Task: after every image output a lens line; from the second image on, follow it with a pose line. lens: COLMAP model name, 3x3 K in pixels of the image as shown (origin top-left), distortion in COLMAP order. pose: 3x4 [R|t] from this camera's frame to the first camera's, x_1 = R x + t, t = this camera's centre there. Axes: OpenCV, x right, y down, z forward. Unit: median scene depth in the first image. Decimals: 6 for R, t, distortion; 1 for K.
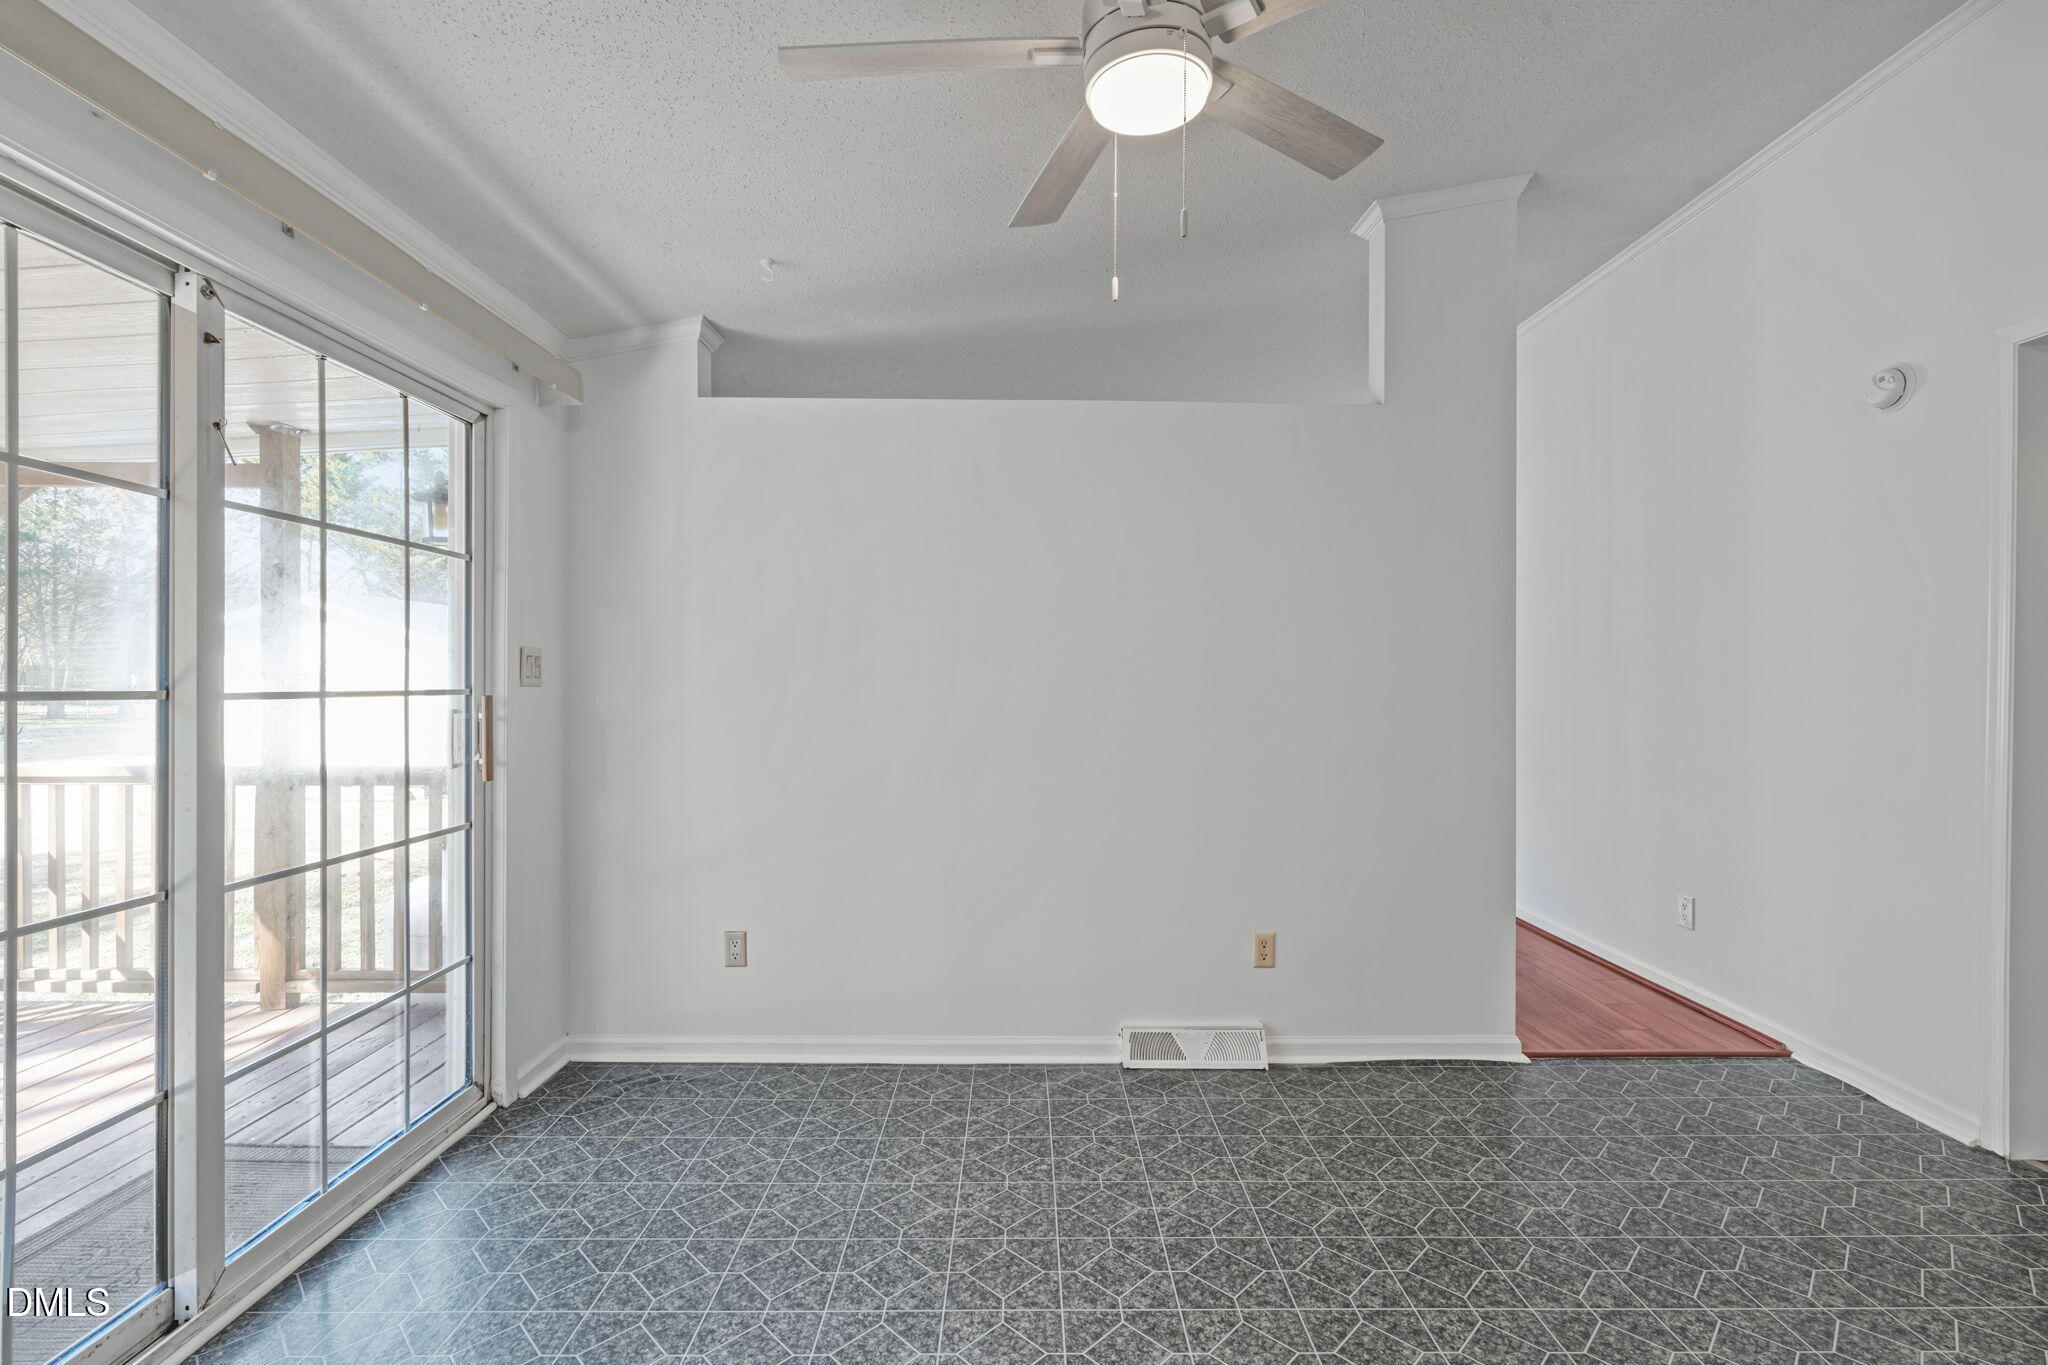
lens RADIAL K [[927.7, 0, 1018.7], [0, 927.7, 683.9], [0, 0, 1]] dist [-0.019194, 0.005952]
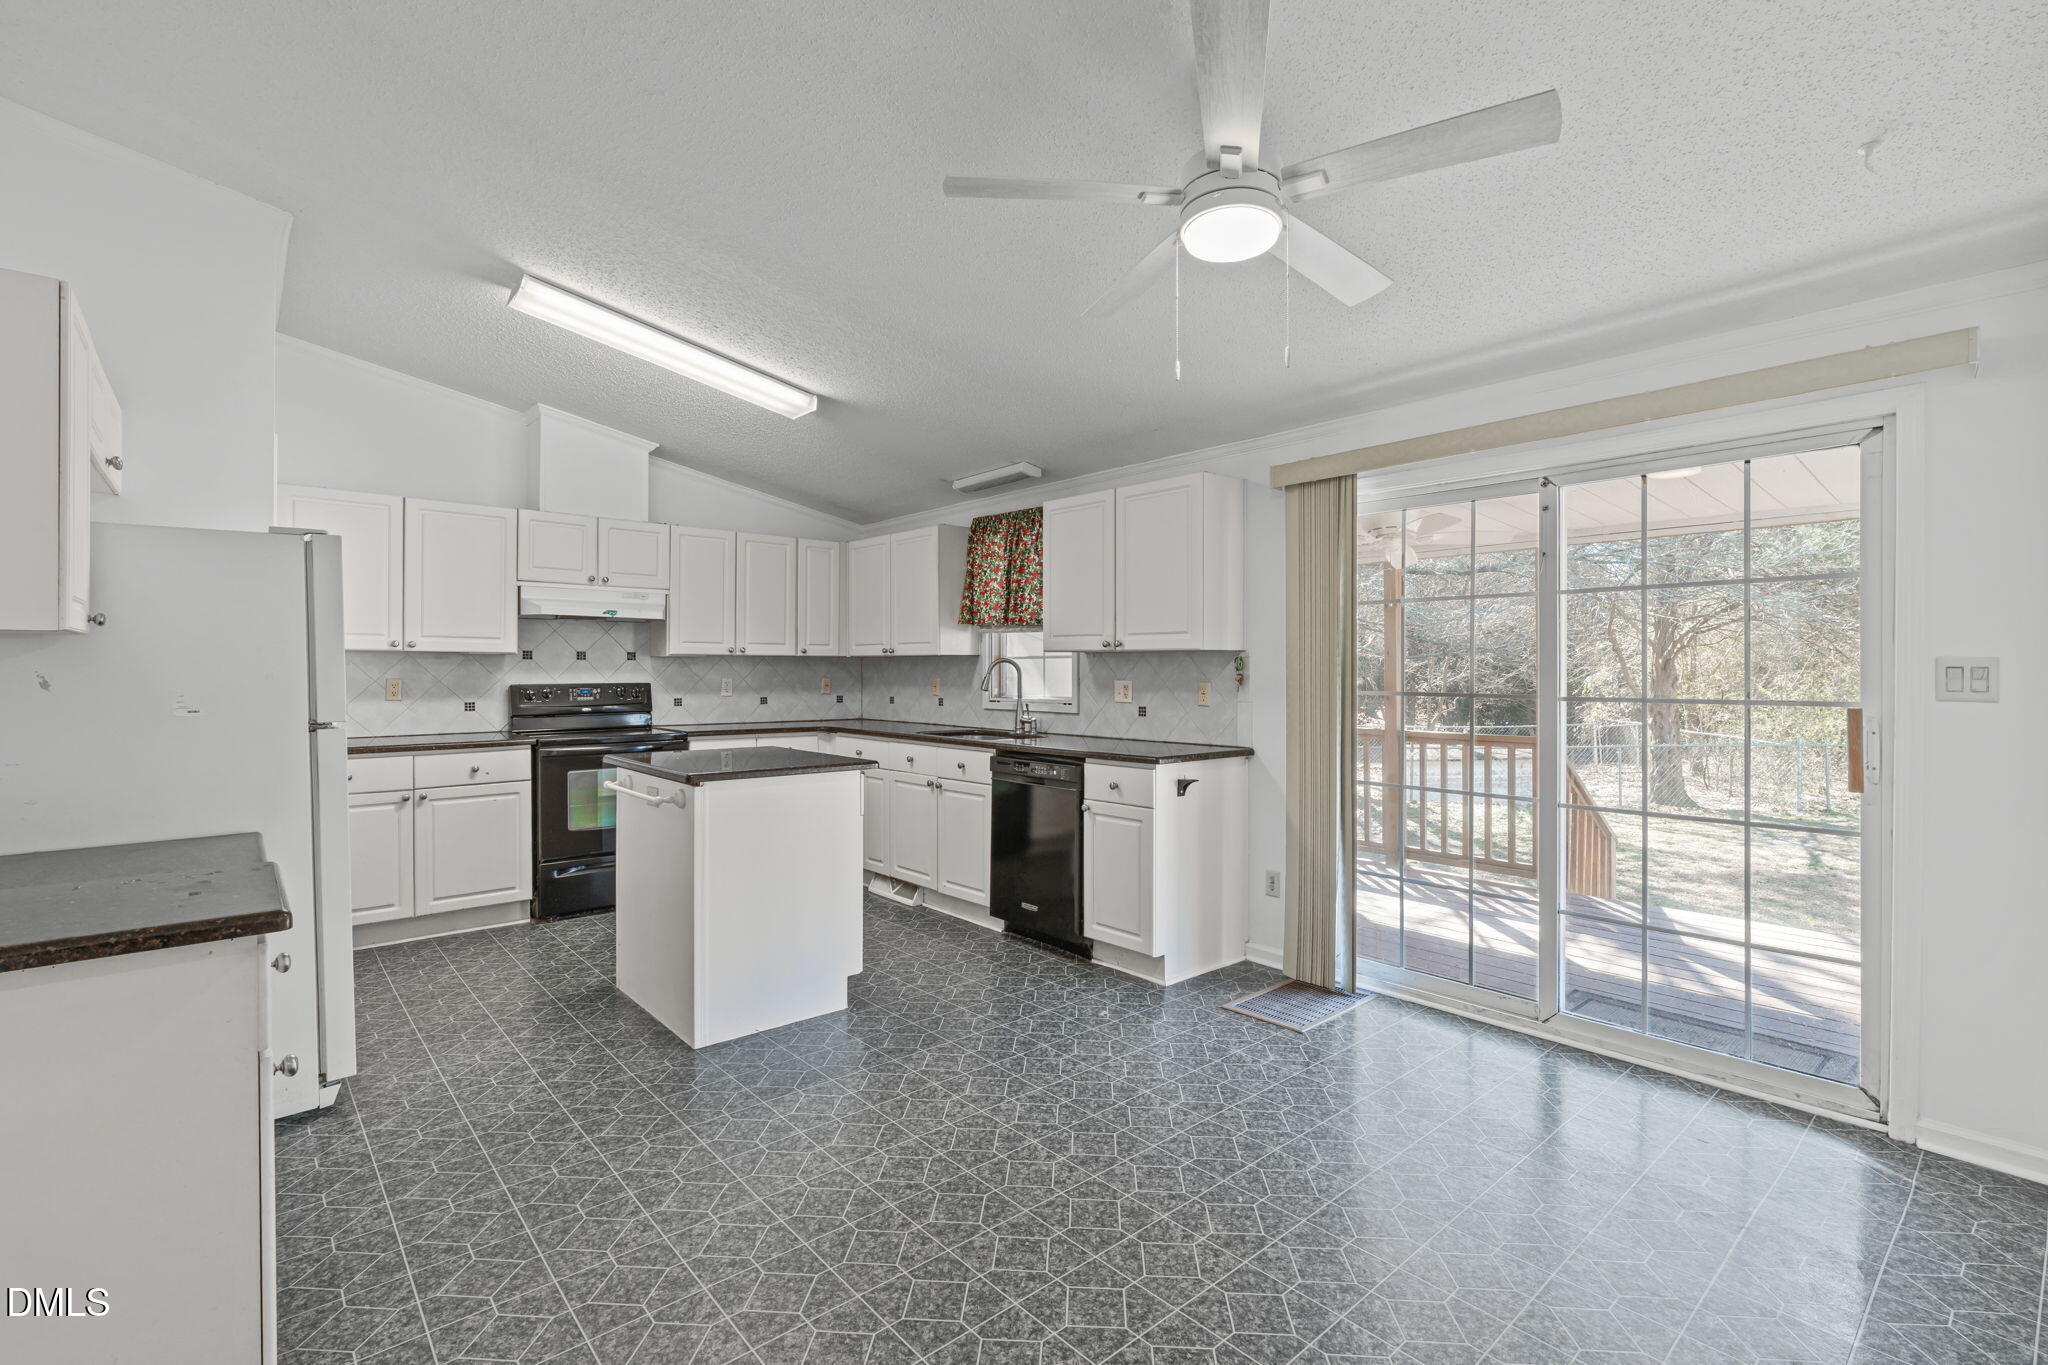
lens RADIAL K [[927.7, 0, 1043.6], [0, 927.7, 672.4], [0, 0, 1]] dist [-0.019194, 0.005952]
pose [[-0.746076, -0.007854, -0.665814, 0.708145], [-0.006335, 0.999969, -0.004698, -0.015735], [0.665830, 0.000713, -0.746103, 1.069560]]
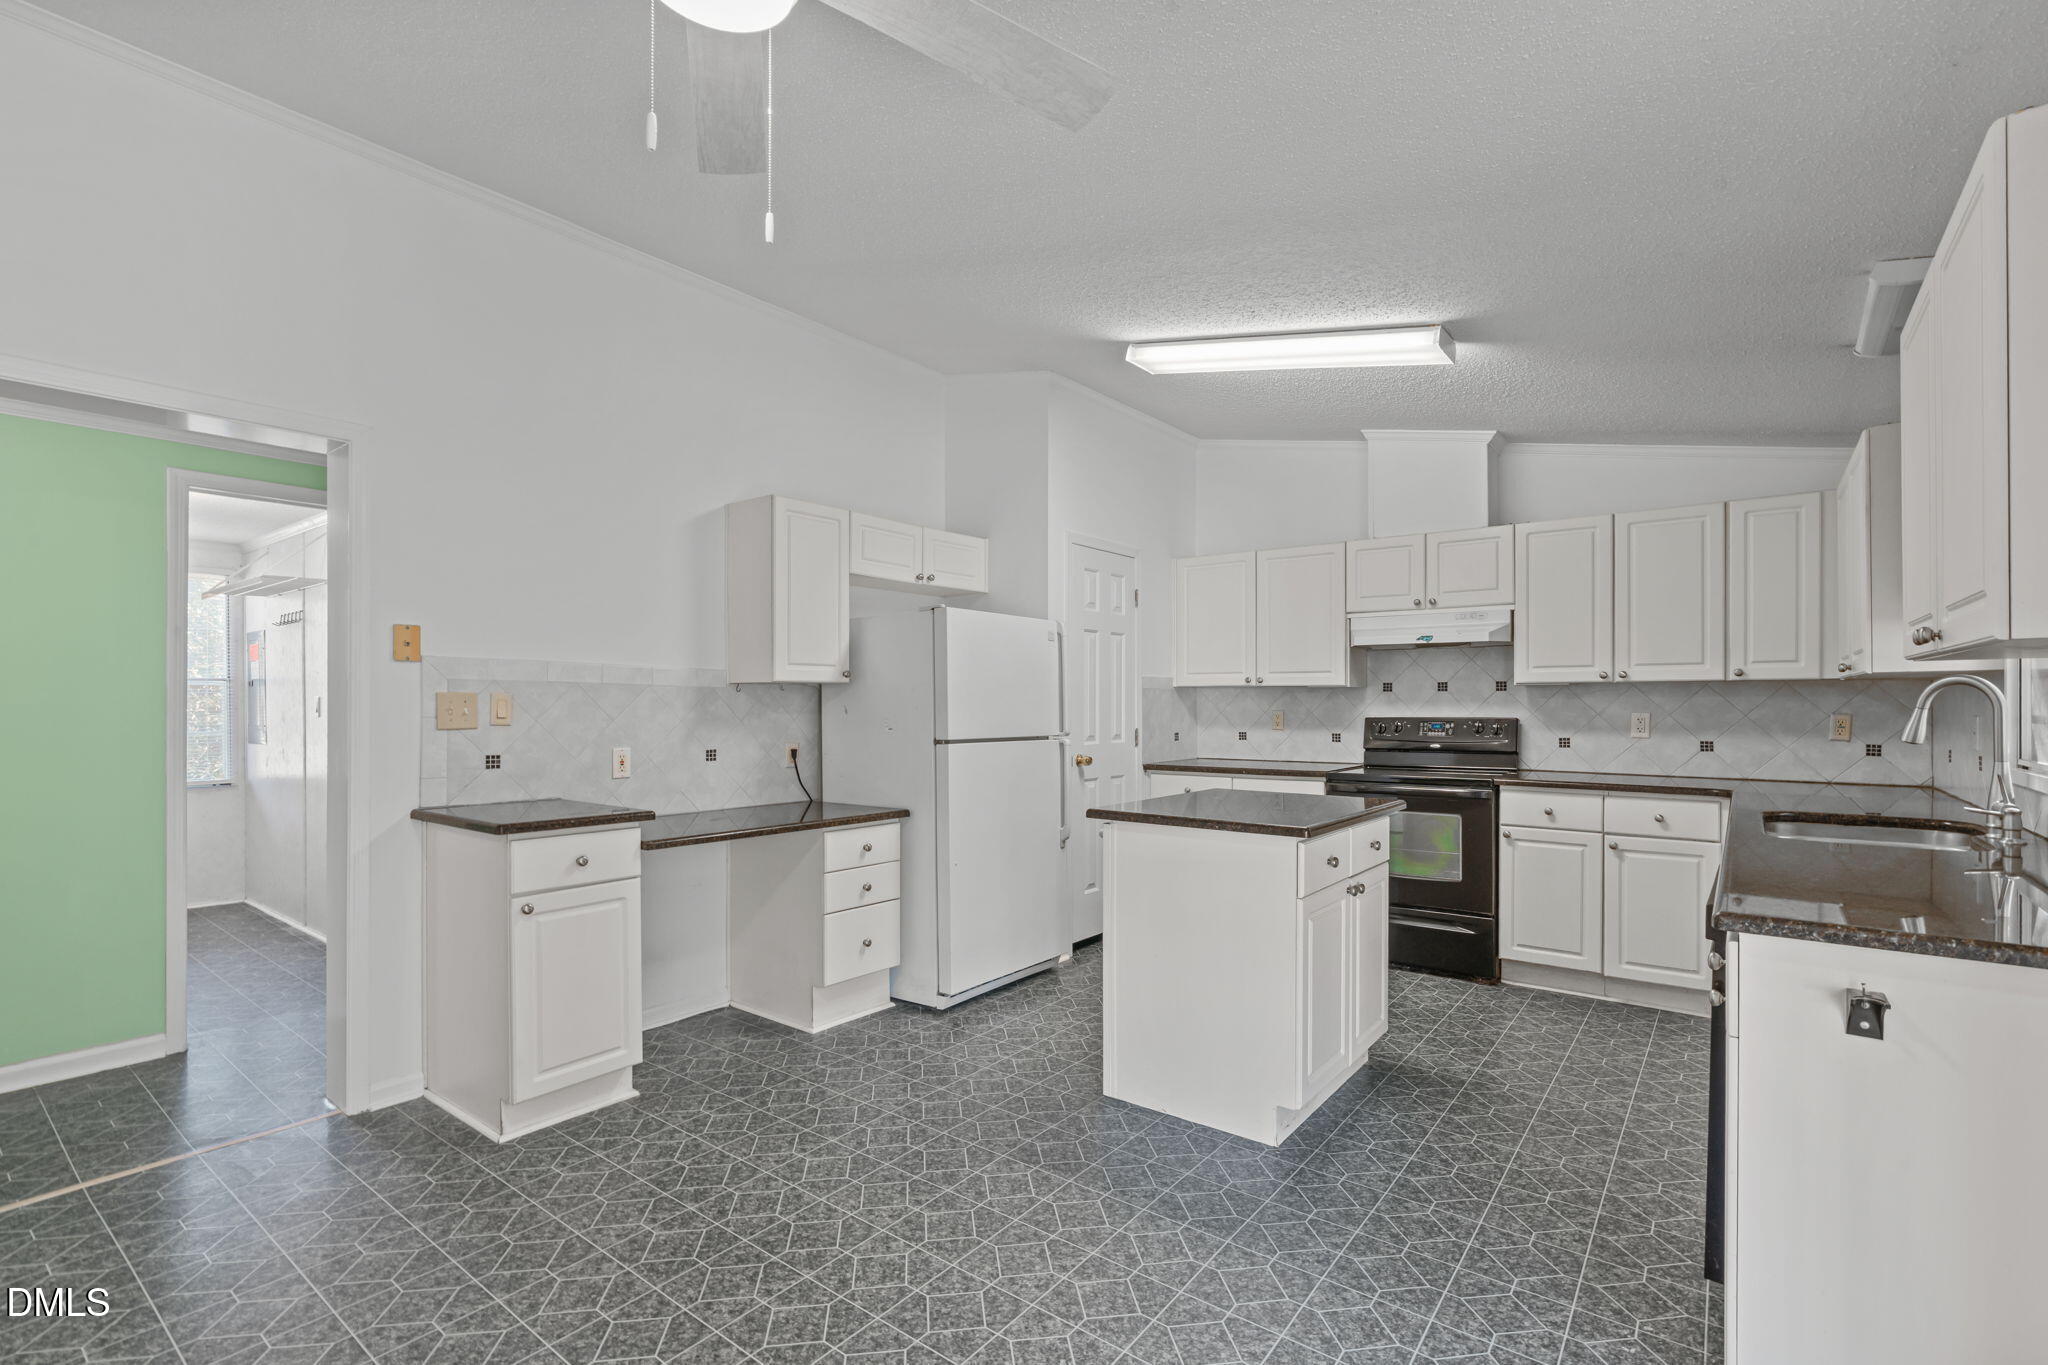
lens RADIAL K [[927.7, 0, 1036.5], [0, 927.7, 713.0], [0, 0, 1]] dist [-0.019194, 0.005952]
pose [[-0.787494, -0.013759, 0.616169, -0.286656], [-0.006450, 0.999880, 0.014085, -0.023328], [-0.616289, 0.007118, -0.787488, 0.861721]]
